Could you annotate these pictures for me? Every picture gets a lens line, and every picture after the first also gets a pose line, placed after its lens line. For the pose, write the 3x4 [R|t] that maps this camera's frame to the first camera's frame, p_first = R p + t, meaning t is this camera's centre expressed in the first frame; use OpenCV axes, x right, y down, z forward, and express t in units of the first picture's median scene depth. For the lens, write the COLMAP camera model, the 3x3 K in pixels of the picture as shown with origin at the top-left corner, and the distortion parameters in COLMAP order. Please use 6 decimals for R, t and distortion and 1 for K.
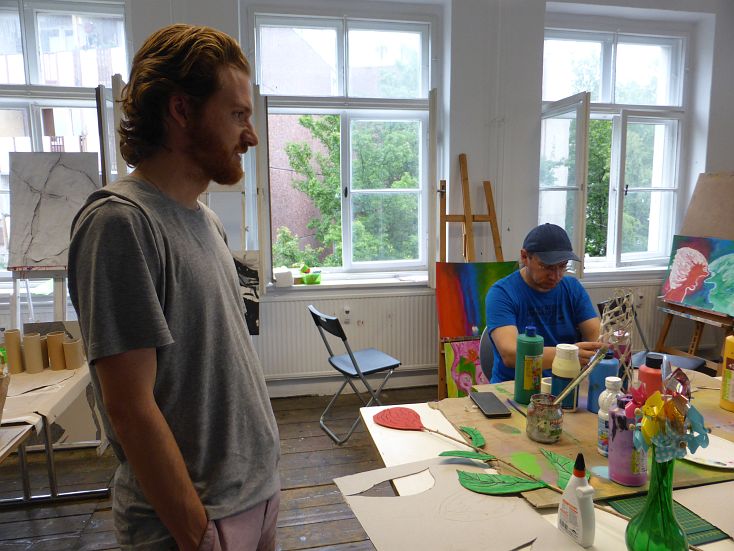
lens RADIAL K [[530.0, 0, 367.0], [0, 530.0, 275.5], [0, 0, 1]] dist [-0.060747, 0.043981]
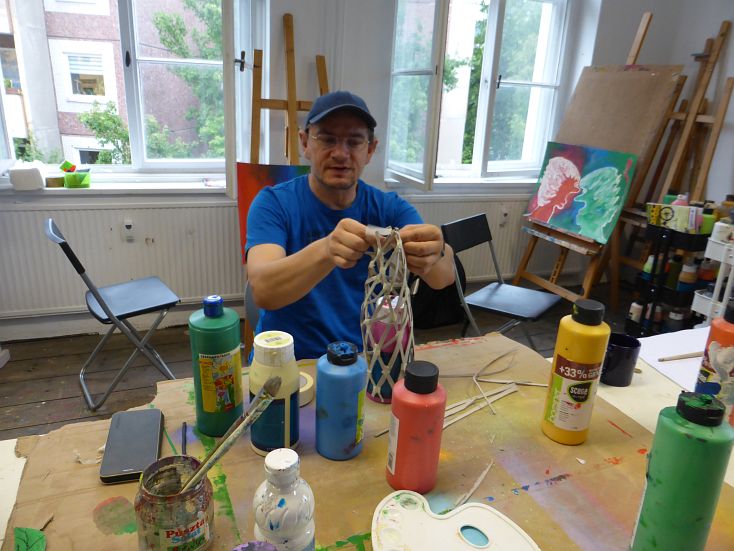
lens RADIAL K [[541.1, 0, 367.0], [0, 541.1, 275.5], [0, 0, 1]] dist [-0.037696, 0.052578]
pose [[0.981926, 0.000375, 0.189263, 0.146642], [-0.034576, 0.983525, 0.177435, -0.009473], [-0.186078, -0.180772, 0.965762, 0.189464]]
